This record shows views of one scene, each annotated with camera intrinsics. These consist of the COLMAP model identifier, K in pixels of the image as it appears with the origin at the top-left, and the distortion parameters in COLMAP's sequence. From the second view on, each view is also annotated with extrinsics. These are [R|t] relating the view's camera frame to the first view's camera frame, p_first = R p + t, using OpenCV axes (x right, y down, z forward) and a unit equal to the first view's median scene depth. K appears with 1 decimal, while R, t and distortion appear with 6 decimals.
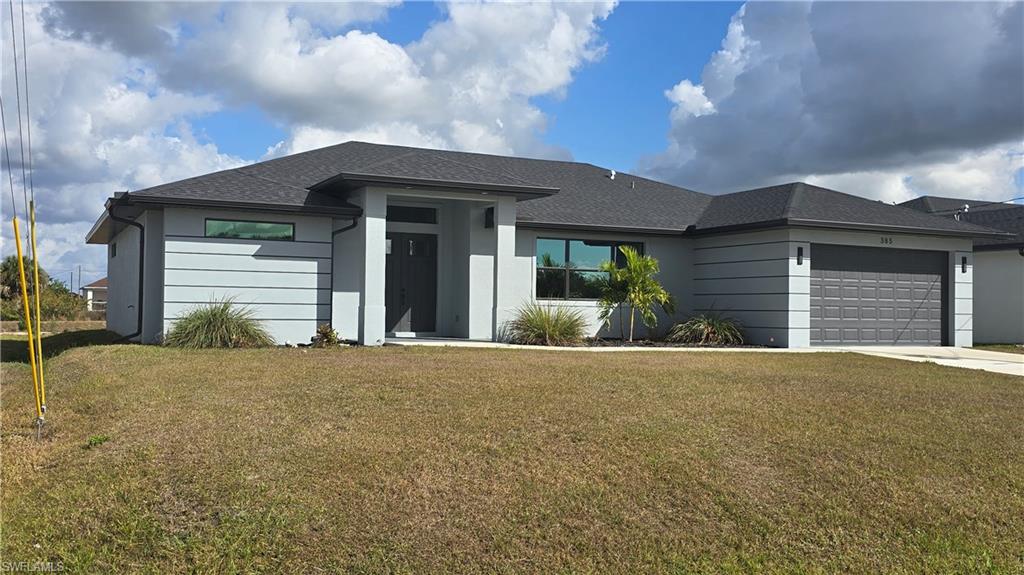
lens RADIAL K [[694.9, 0, 488.1], [0, 694.9, 288.2], [0, 0, 1]] dist [0.061244, -0.001068]
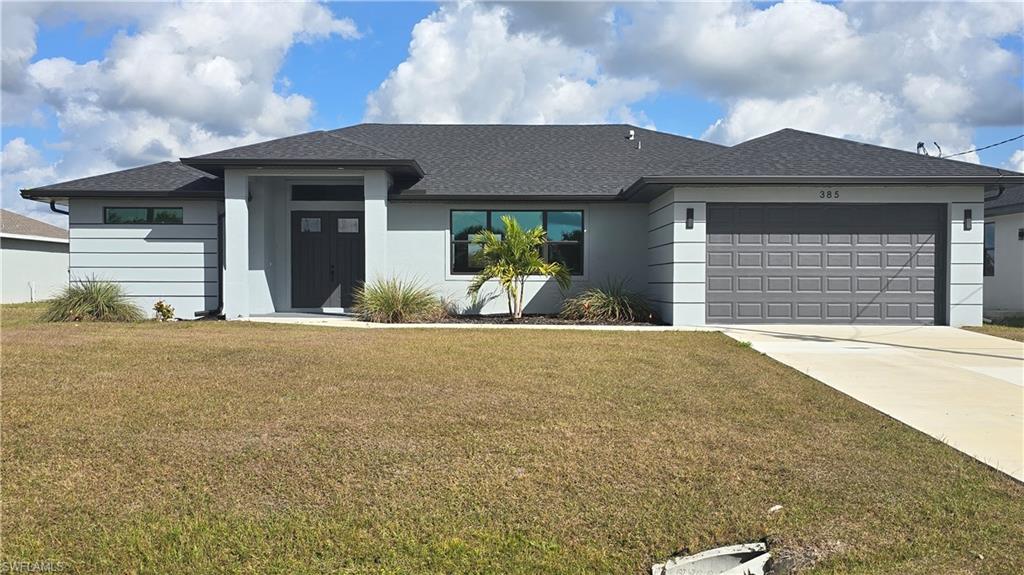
lens RADIAL K [[694.9, 0, 488.1], [0, 694.9, 288.2], [0, 0, 1]] dist [0.061244, -0.001068]
pose [[0.942656, -0.008608, -0.333655, 0.486379], [0.020303, 0.999295, 0.031582, 0.006731], [0.333148, -0.036546, 0.942166, 0.112930]]
